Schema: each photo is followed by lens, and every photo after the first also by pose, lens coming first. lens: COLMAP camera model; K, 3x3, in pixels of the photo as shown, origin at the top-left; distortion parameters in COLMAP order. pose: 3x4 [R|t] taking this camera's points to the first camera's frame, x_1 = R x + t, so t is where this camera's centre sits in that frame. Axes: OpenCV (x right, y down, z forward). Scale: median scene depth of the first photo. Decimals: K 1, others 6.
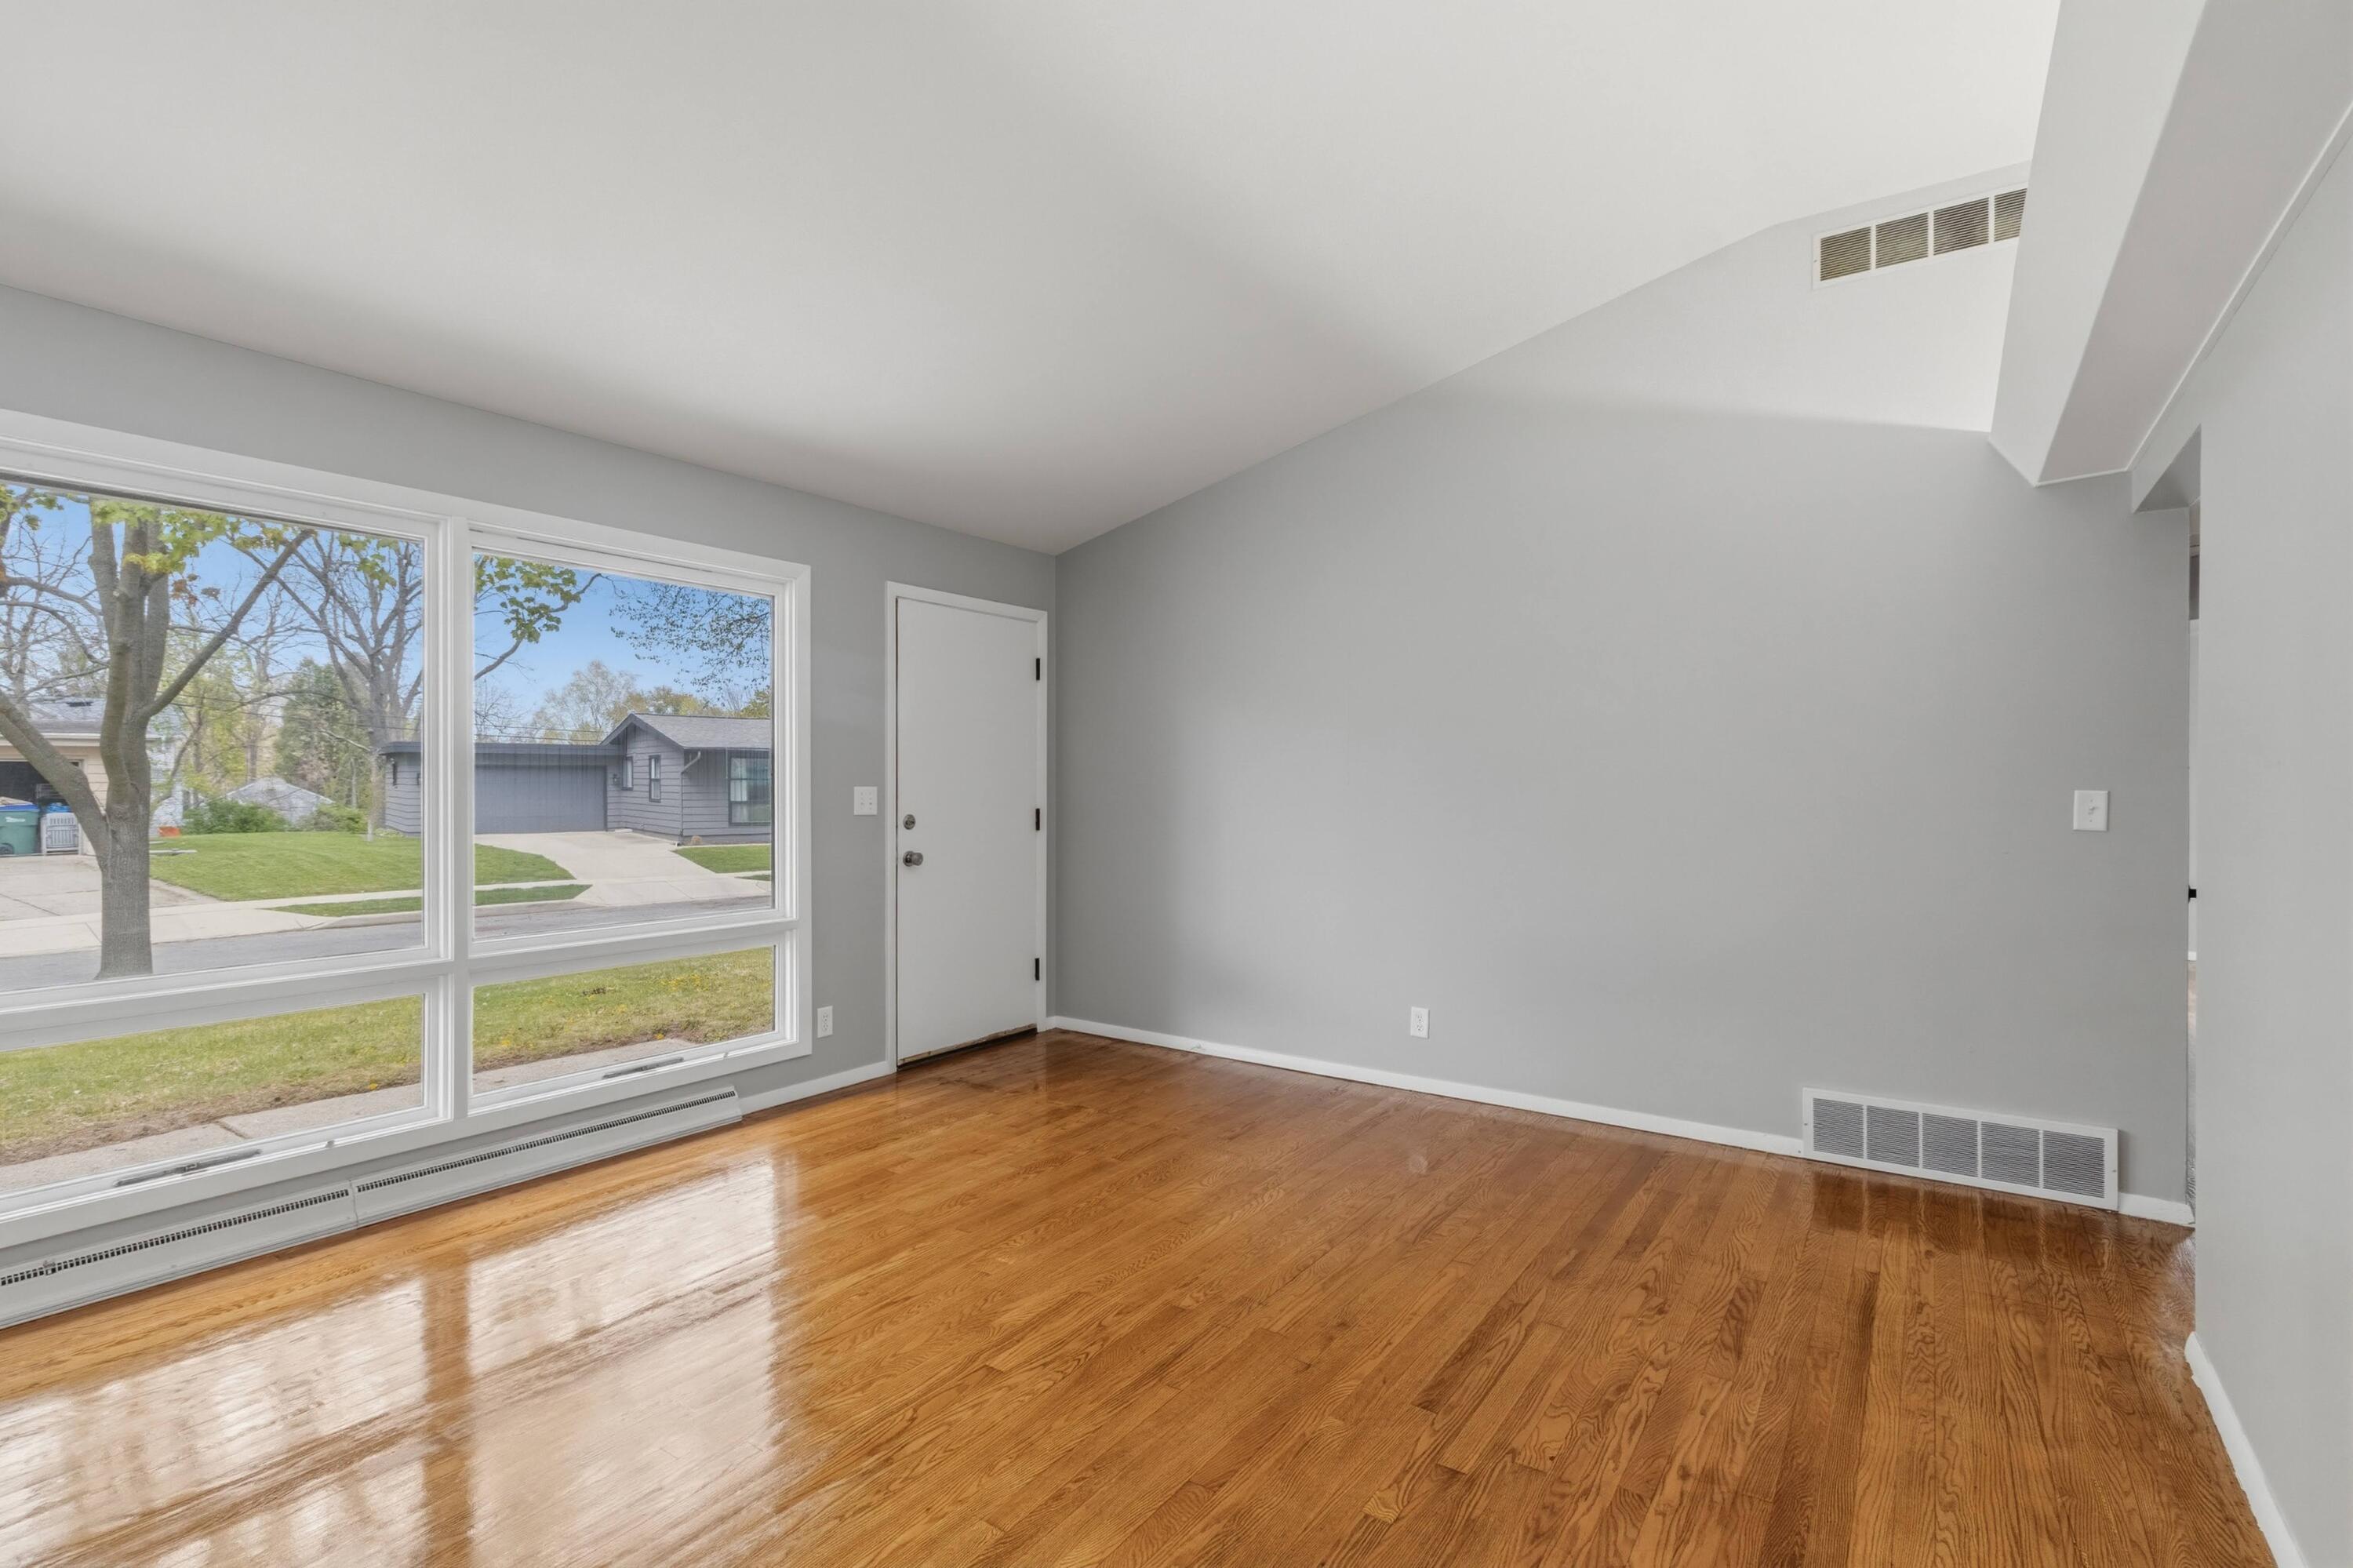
lens RADIAL K [[1063.8, 0, 1176.5], [0, 1063.8, 784.0], [0, 0, 1]] dist [0.010146, 0.000086]
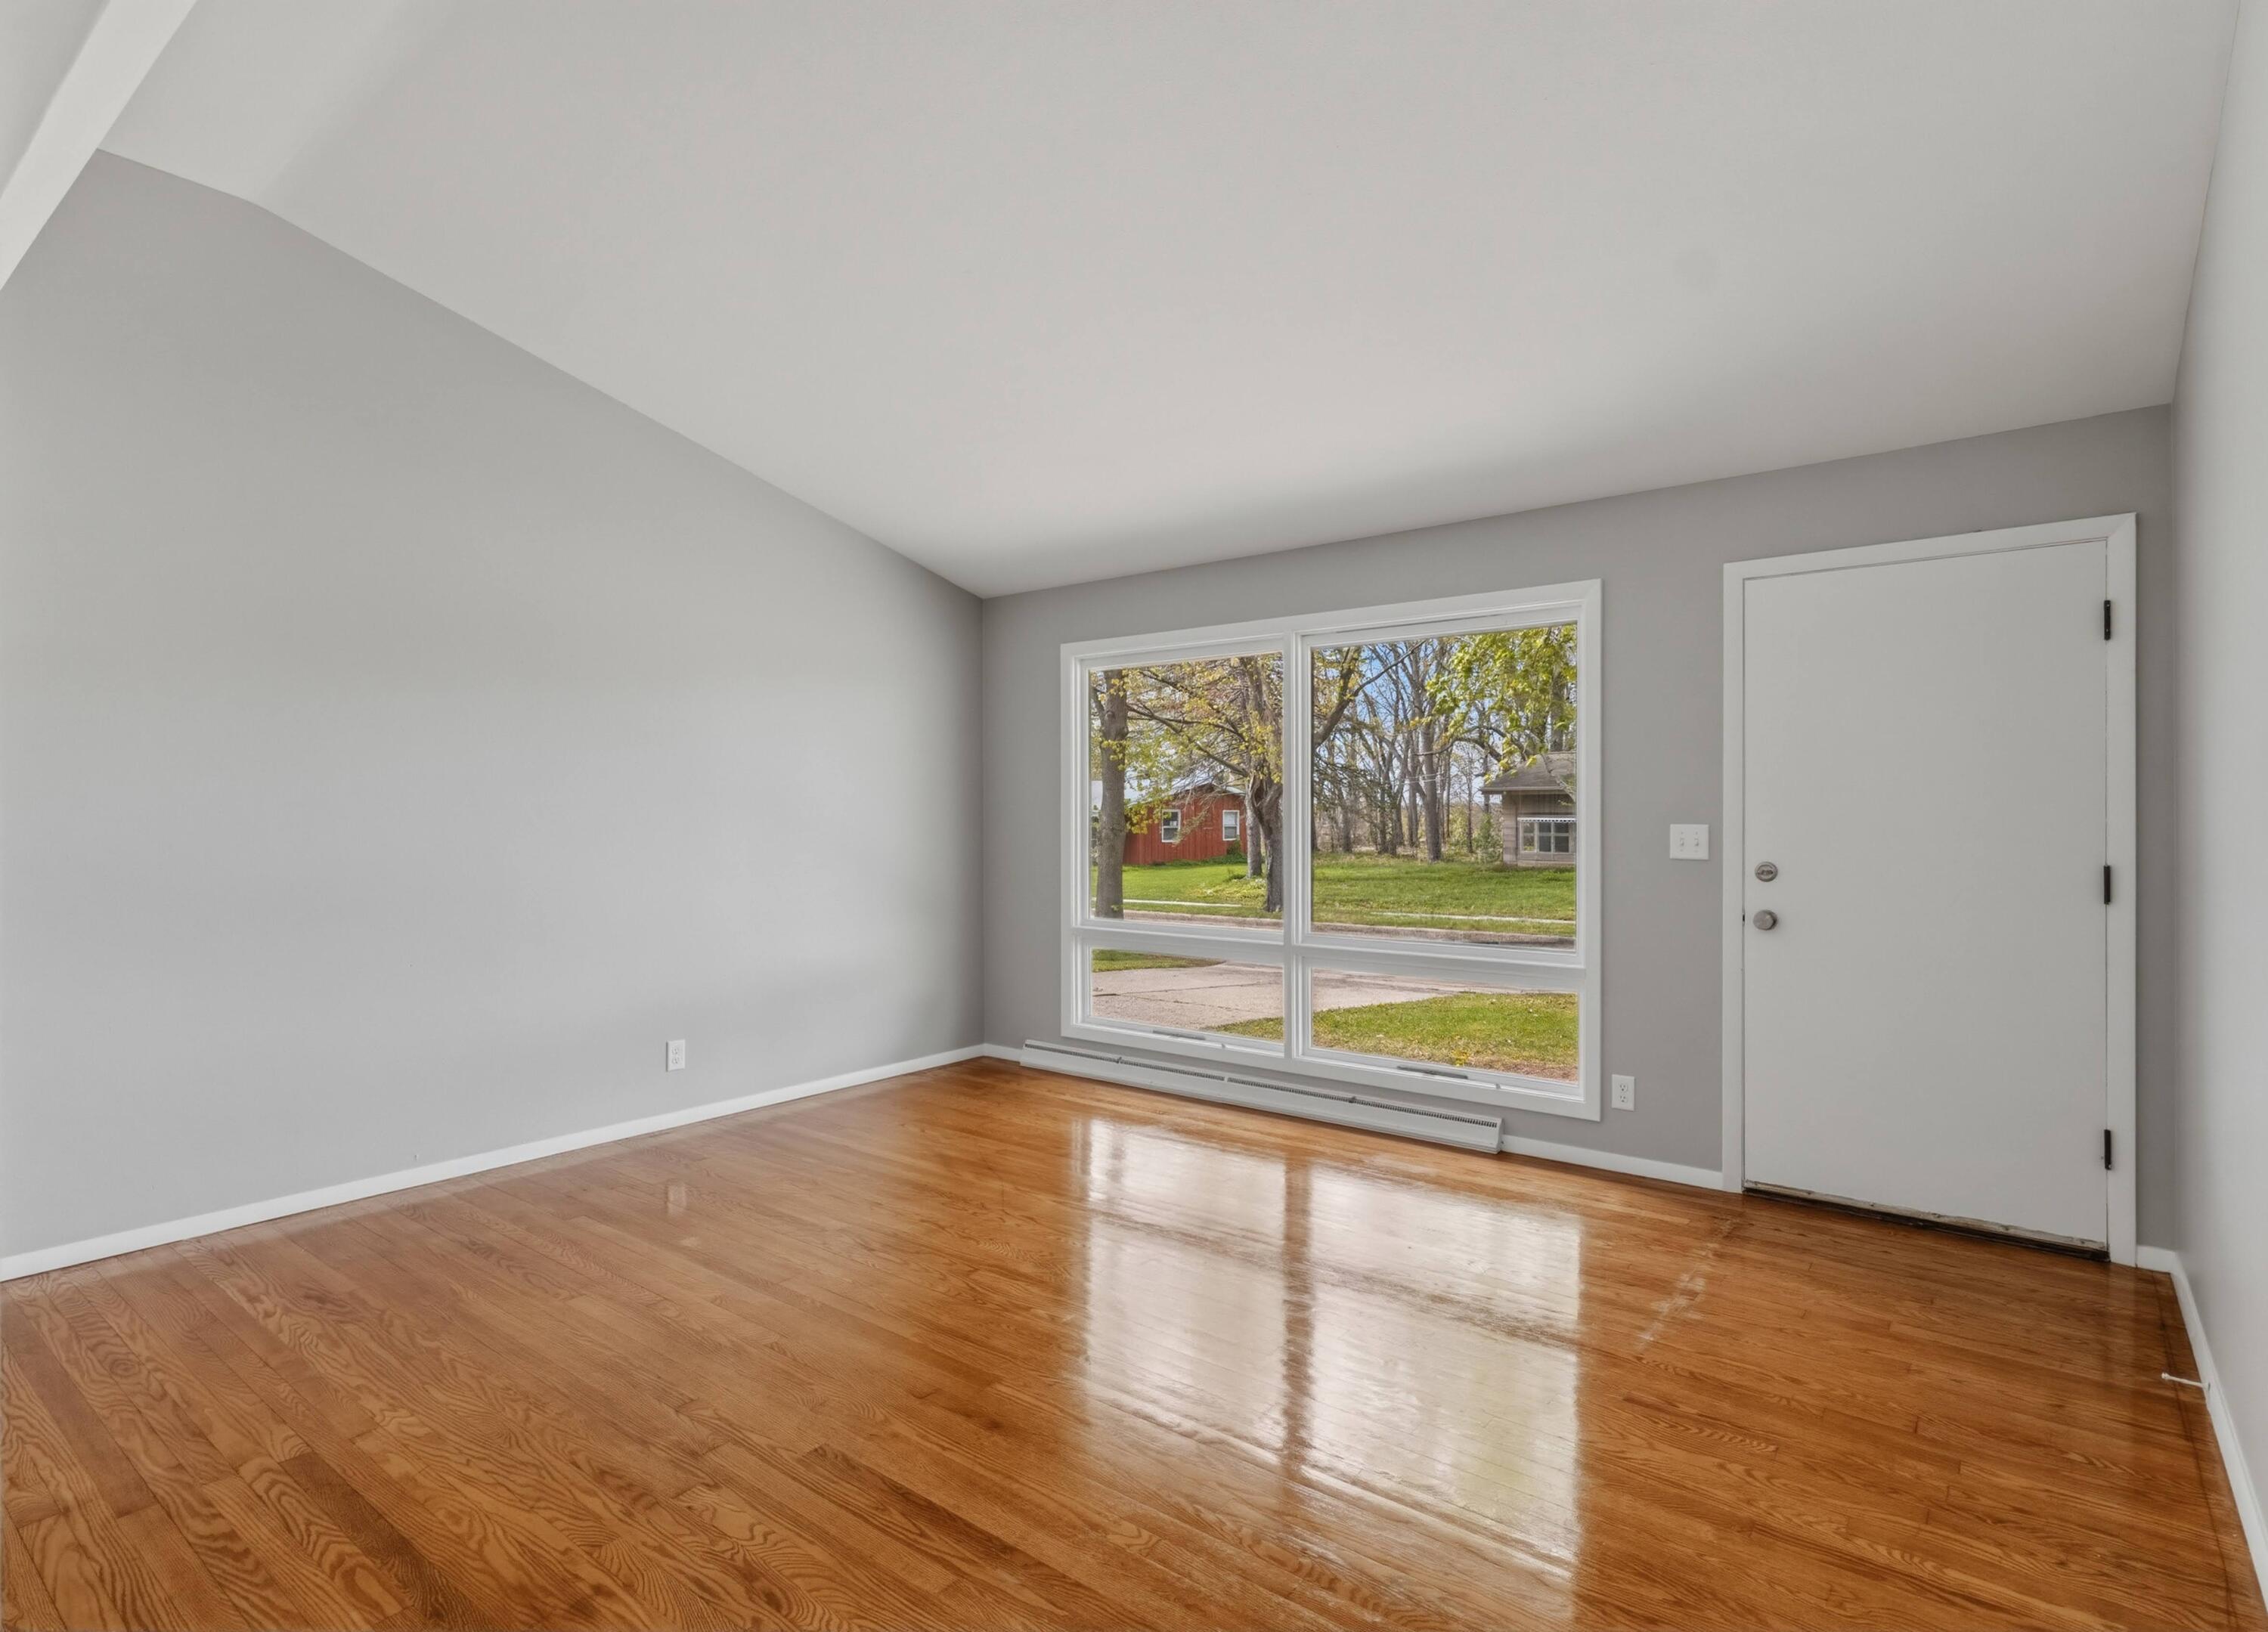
lens RADIAL K [[1102.3, 0, 1134.0], [0, 1102.3, 816.0], [0, 0, 1]] dist [0.000023, 0.000311]
pose [[-0.023563, -0.005894, -0.999705, 0.572467], [-0.004157, 0.999975, -0.005797, 0.002828], [0.999714, 0.004020, -0.023587, 0.605776]]
